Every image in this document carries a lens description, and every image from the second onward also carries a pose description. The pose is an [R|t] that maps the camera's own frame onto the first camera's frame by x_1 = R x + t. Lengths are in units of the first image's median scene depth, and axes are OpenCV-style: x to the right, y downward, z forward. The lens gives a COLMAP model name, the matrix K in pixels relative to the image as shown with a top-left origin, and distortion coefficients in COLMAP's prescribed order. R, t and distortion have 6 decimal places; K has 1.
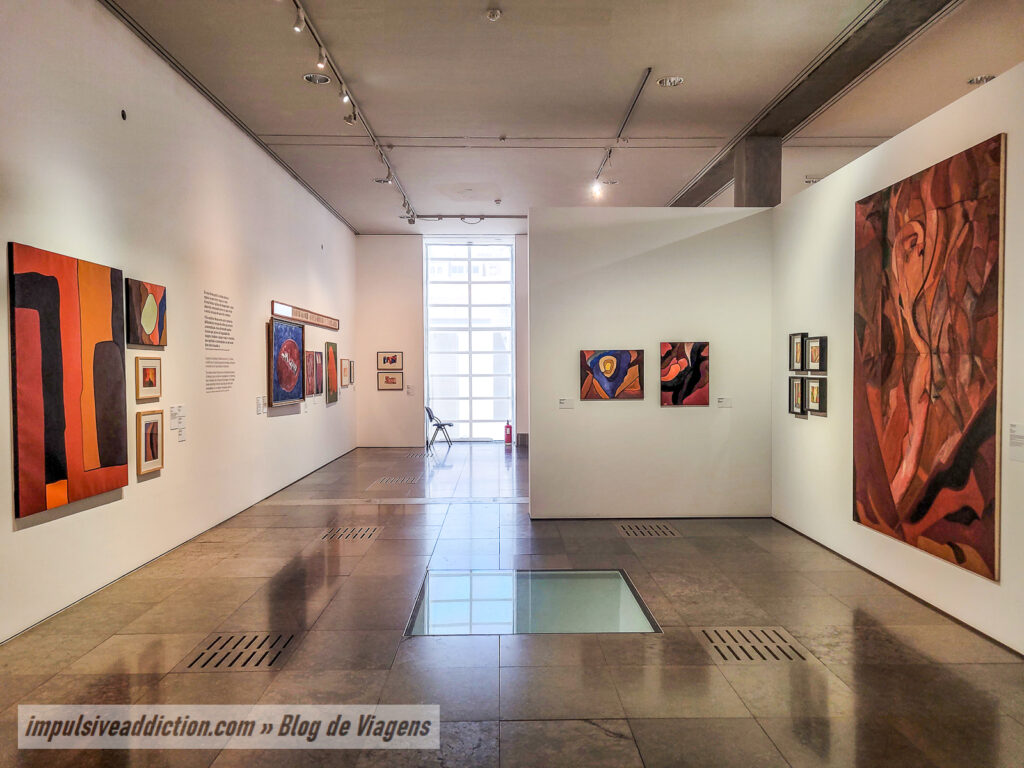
lens RADIAL K [[770.1, 0, 512.6], [0, 770.1, 385.4], [0, 0, 1]] dist [0.034051, 0.000975]
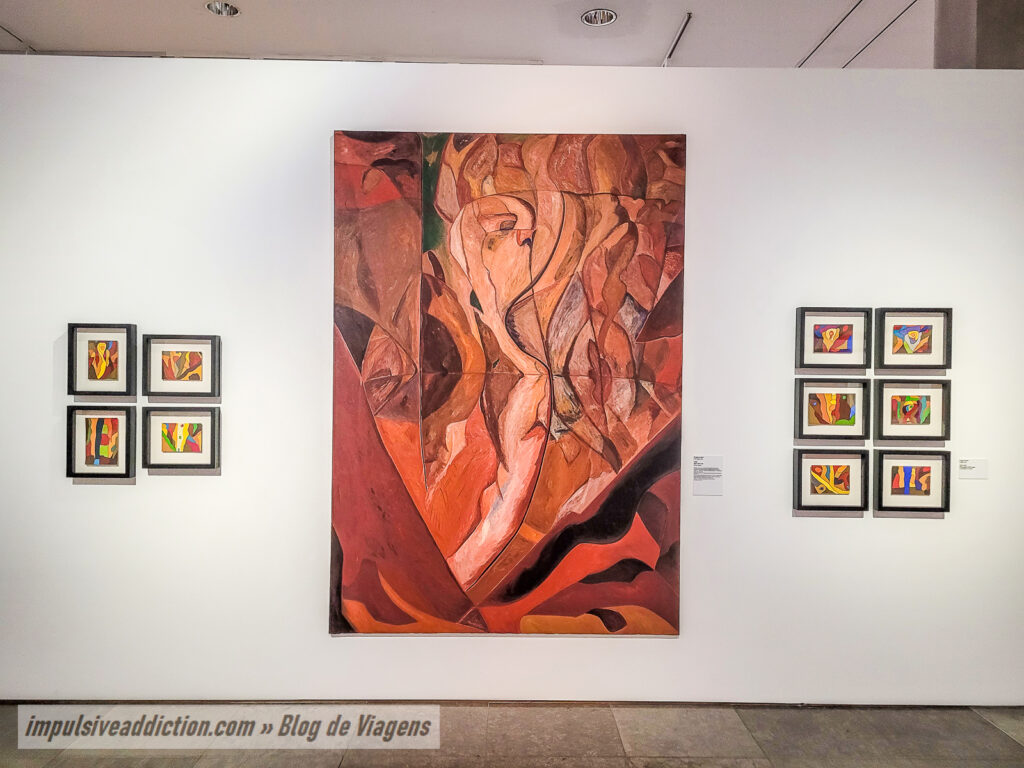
lens RADIAL K [[770.1, 0, 513.9], [0, 770.1, 374.1], [0, 0, 1]] dist [0.034051, 0.000975]
pose [[0.007091, -0.004534, 0.999965, -0.235380], [0.013082, 0.999905, 0.004441, -0.046723], [-0.999889, 0.013050, 0.007150, 1.042225]]
